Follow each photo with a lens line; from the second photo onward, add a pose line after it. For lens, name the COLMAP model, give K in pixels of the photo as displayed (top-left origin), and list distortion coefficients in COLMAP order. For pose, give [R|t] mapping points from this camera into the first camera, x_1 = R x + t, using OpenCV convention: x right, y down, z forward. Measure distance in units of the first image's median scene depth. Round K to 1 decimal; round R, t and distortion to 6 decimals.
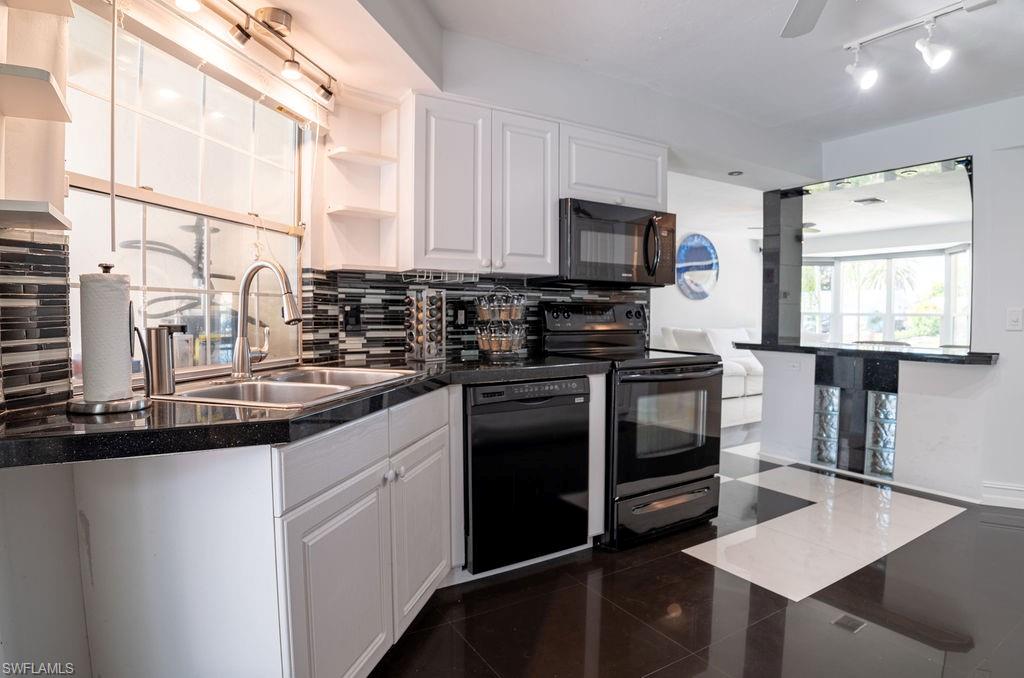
lens RADIAL K [[556.7, 0, 508.0], [0, 556.7, 338.4], [0, 0, 1]] dist [-0.116475, 0.023753]
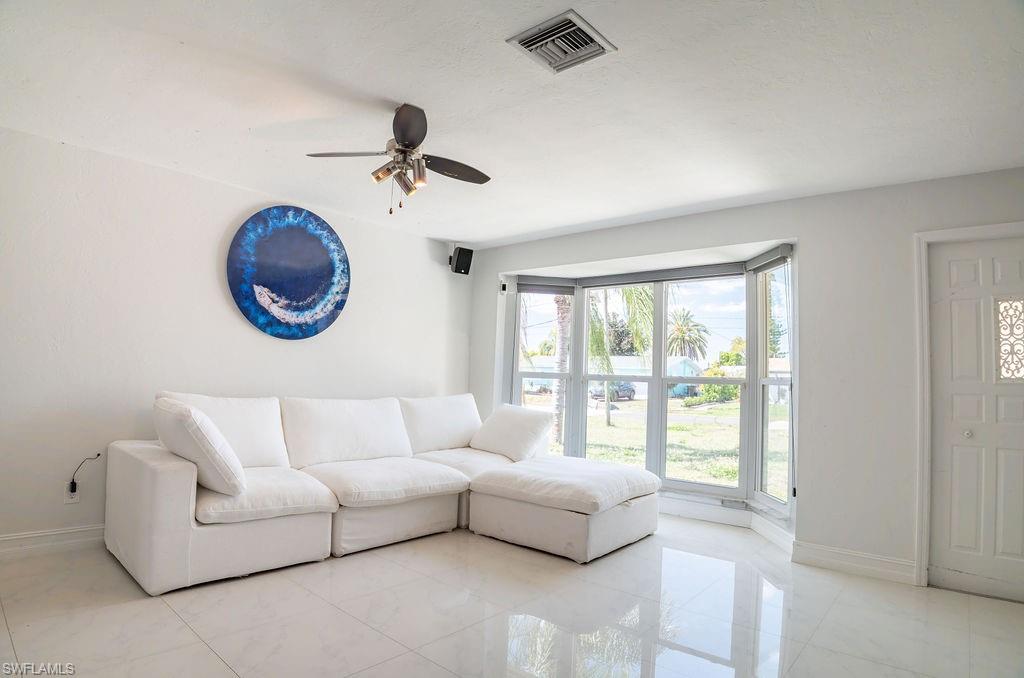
lens RADIAL K [[556.7, 0, 508.0], [0, 556.7, 338.4], [0, 0, 1]] dist [-0.116475, 0.023753]
pose [[0.950539, 0.051567, 0.306296, 0.808684], [-0.018824, 0.993874, -0.108908, -0.044903], [-0.310036, 0.097755, 0.945686, 1.012809]]
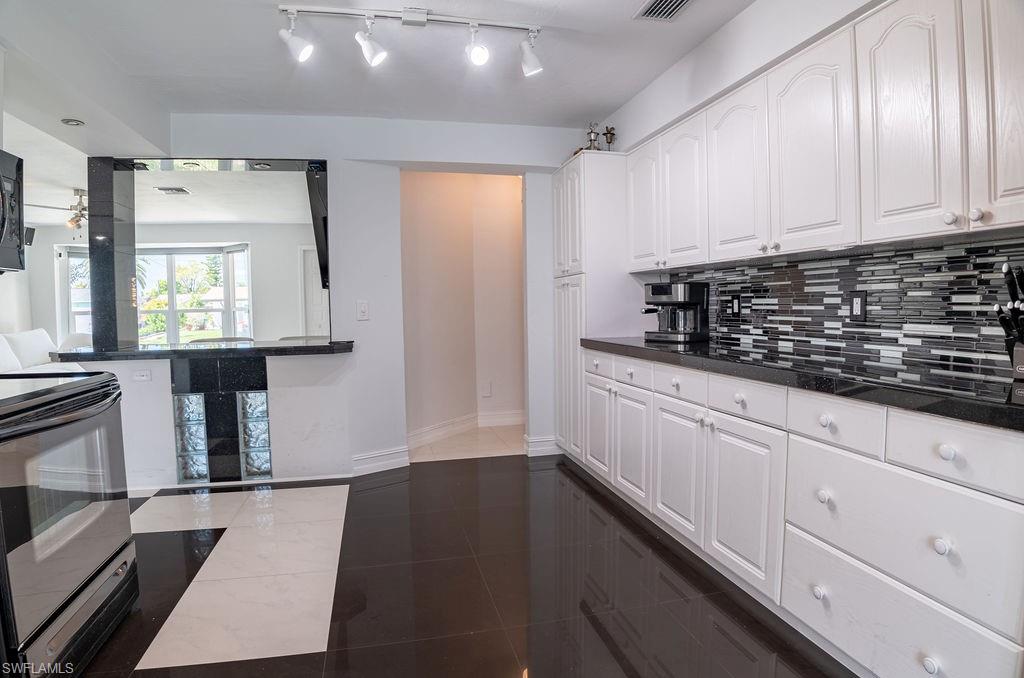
lens RADIAL K [[556.7, 0, 508.0], [0, 556.7, 338.4], [0, 0, 1]] dist [-0.116475, 0.023753]
pose [[0.296409, -0.062649, 0.953004, -0.075156], [0.059477, 0.997120, 0.047050, -0.010506], [-0.953207, 0.042736, 0.299281, 0.234619]]
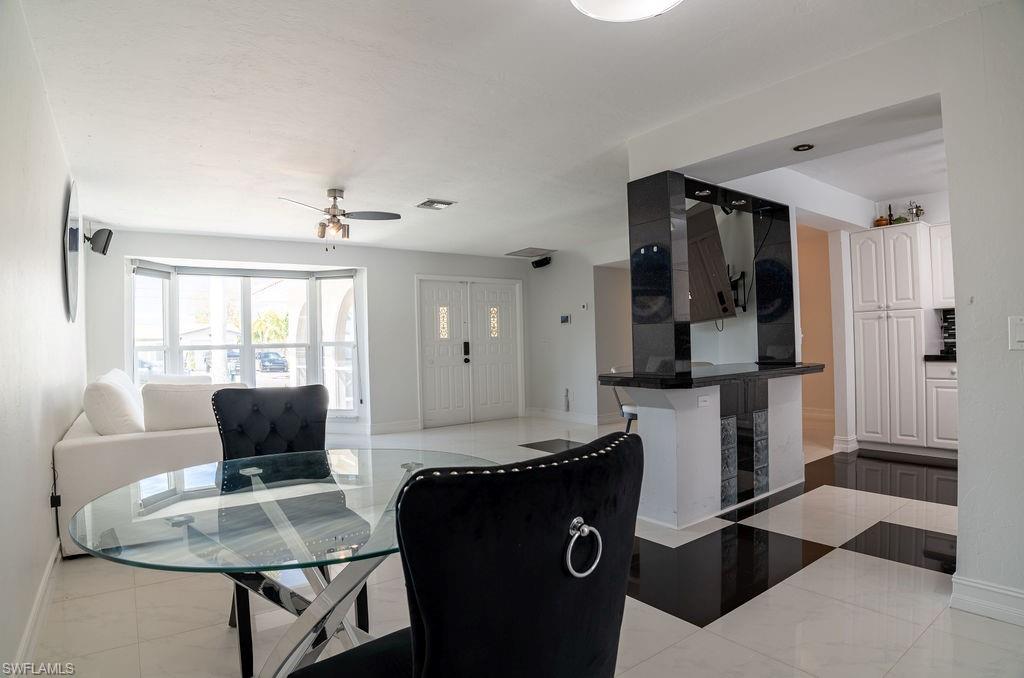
lens RADIAL K [[556.7, 0, 508.0], [0, 556.7, 338.4], [0, 0, 1]] dist [-0.116475, 0.023753]
pose [[-0.087055, 0.006058, 0.996185, -0.266963], [0.069726, 0.997566, 0.000027, -0.064028], [-0.993760, 0.069463, -0.087265, 1.421481]]
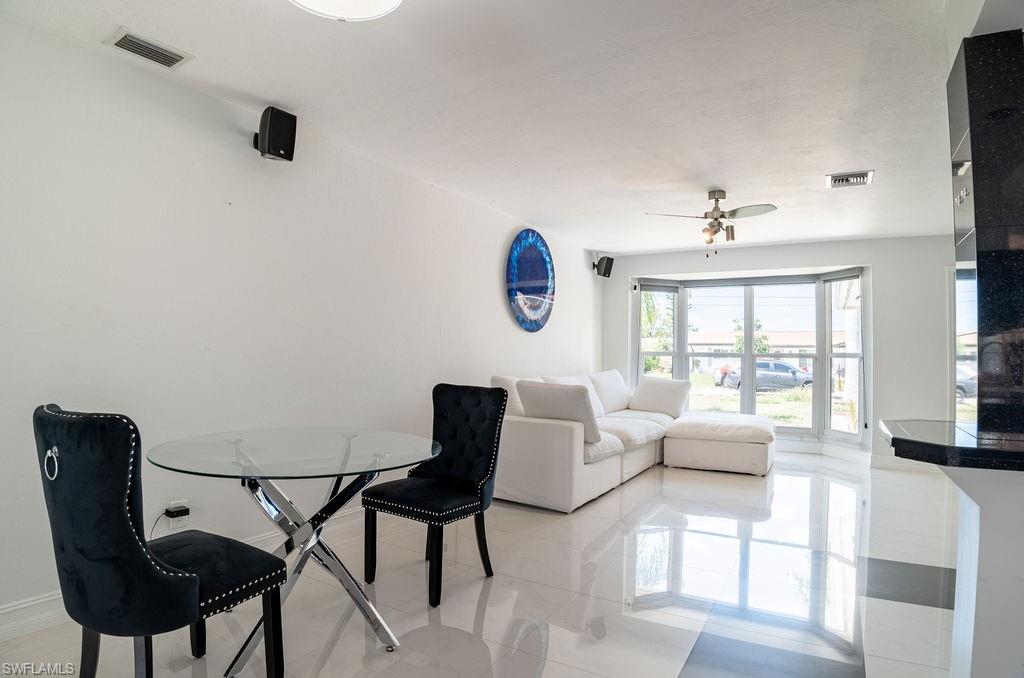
lens RADIAL K [[556.7, 0, 508.0], [0, 556.7, 338.4], [0, 0, 1]] dist [-0.116475, 0.023753]
pose [[0.880701, 0.022723, 0.473127, 0.031063], [0.008685, 0.997906, -0.064093, -0.044668], [-0.473593, 0.060556, 0.878660, 0.939084]]
